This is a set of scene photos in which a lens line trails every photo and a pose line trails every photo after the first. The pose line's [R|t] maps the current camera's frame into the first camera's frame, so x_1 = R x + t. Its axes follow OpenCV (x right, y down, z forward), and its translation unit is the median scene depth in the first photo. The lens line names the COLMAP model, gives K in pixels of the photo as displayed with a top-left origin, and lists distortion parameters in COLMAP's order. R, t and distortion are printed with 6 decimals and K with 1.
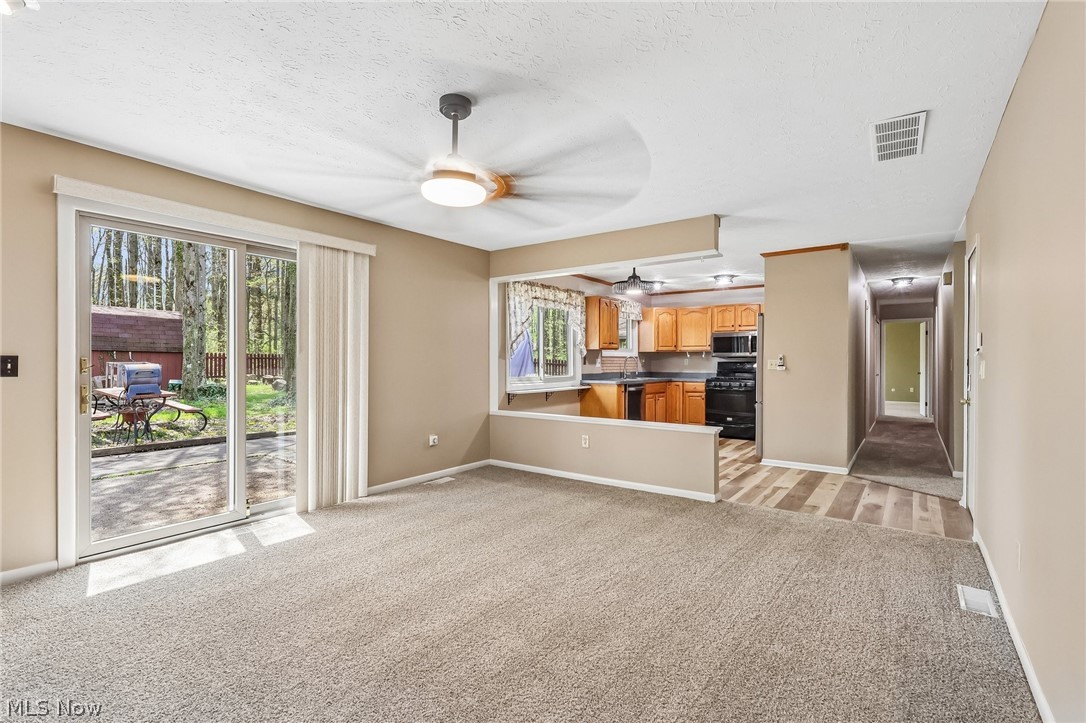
lens RADIAL K [[503.4, 0, 543.0], [0, 503.4, 361.5], [0, 0, 1]] dist [-0.000555, 0.000306]
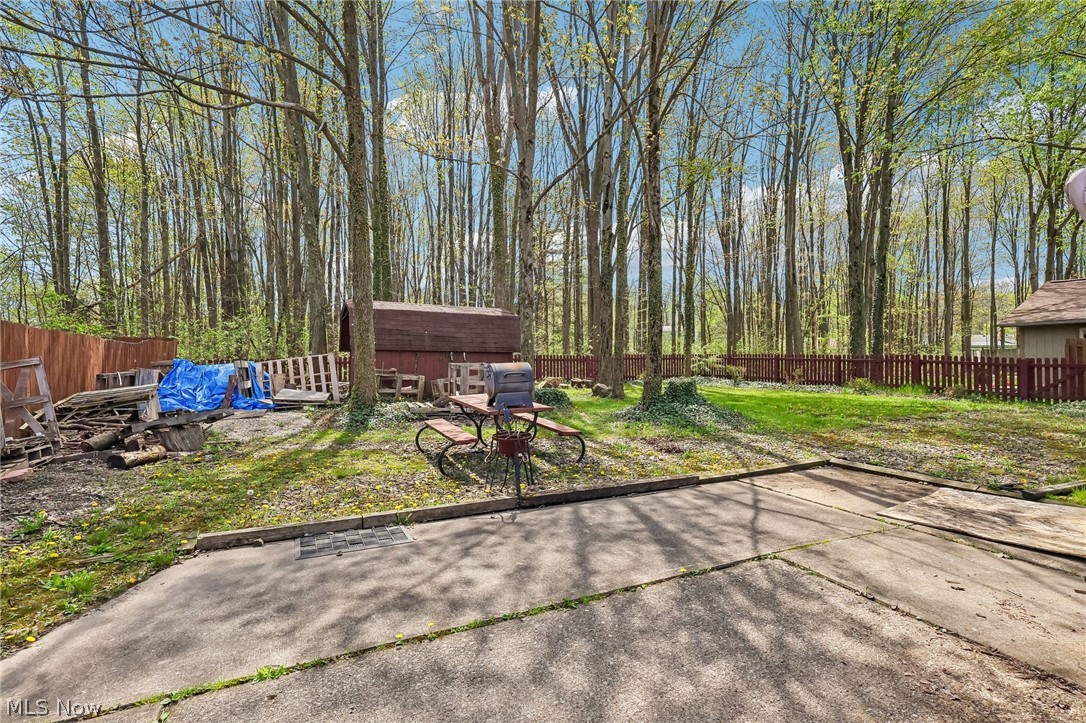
lens RADIAL K [[503.4, 0, 543.0], [0, 503.4, 361.5], [0, 0, 1]] dist [-0.000555, 0.000306]
pose [[0.885509, -0.009045, -0.464534, -0.299980], [0.006053, 0.999950, -0.007931, 0.006253], [0.464583, 0.004211, 0.885520, 0.284750]]
